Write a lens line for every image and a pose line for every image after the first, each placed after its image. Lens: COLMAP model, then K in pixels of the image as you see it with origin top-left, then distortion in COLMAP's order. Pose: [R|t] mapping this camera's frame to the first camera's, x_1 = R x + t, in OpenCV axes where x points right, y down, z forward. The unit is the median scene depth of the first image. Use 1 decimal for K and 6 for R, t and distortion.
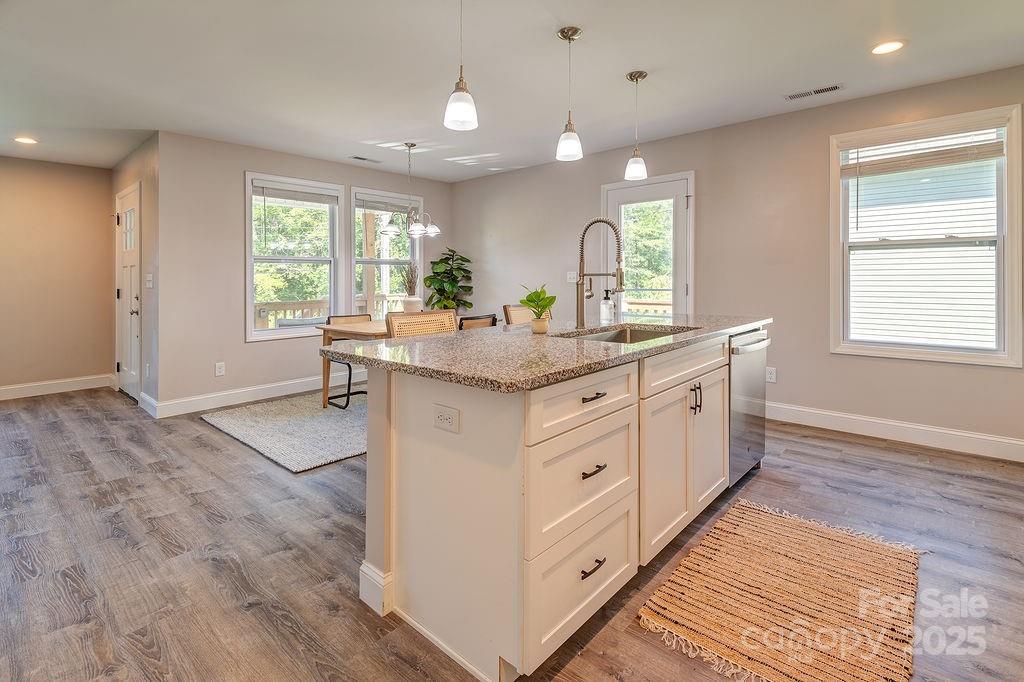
lens RADIAL K [[487.1, 0, 513.4], [0, 487.1, 271.8], [0, 0, 1]] dist [0.021542, -0.013883]
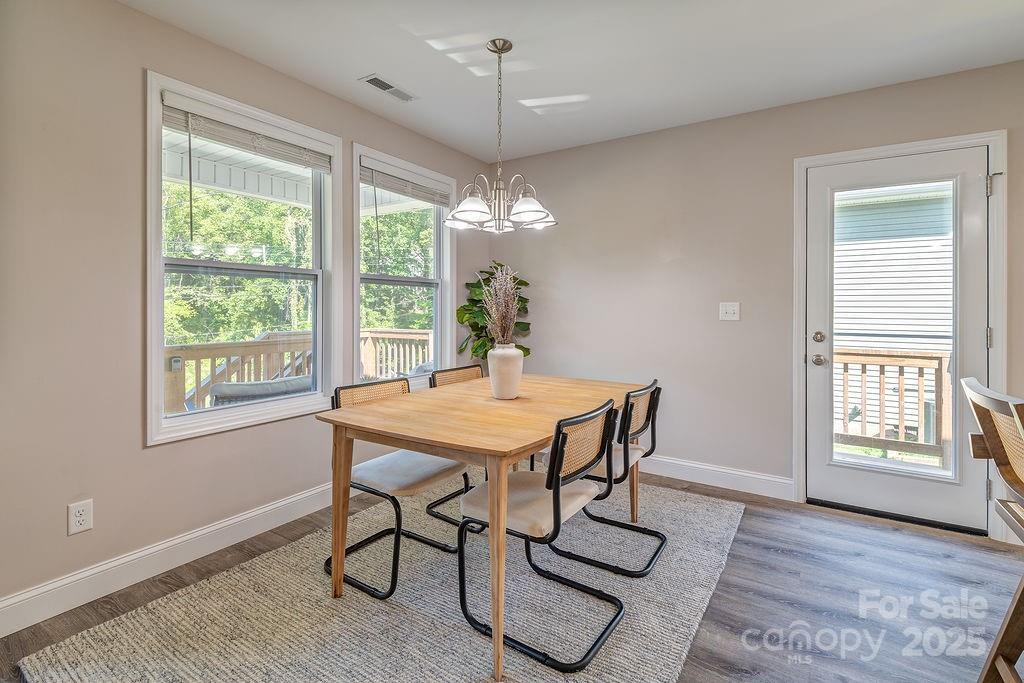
lens RADIAL K [[477.0, 0, 512.5], [0, 477.0, 308.1], [0, 0, 1]] dist [-0.001463, -0.013172]
pose [[0.986963, 0.010979, 0.160574, -0.237678], [-0.012993, 0.999849, 0.011499, 0.004259], [-0.160423, -0.013435, 0.986957, 0.433236]]
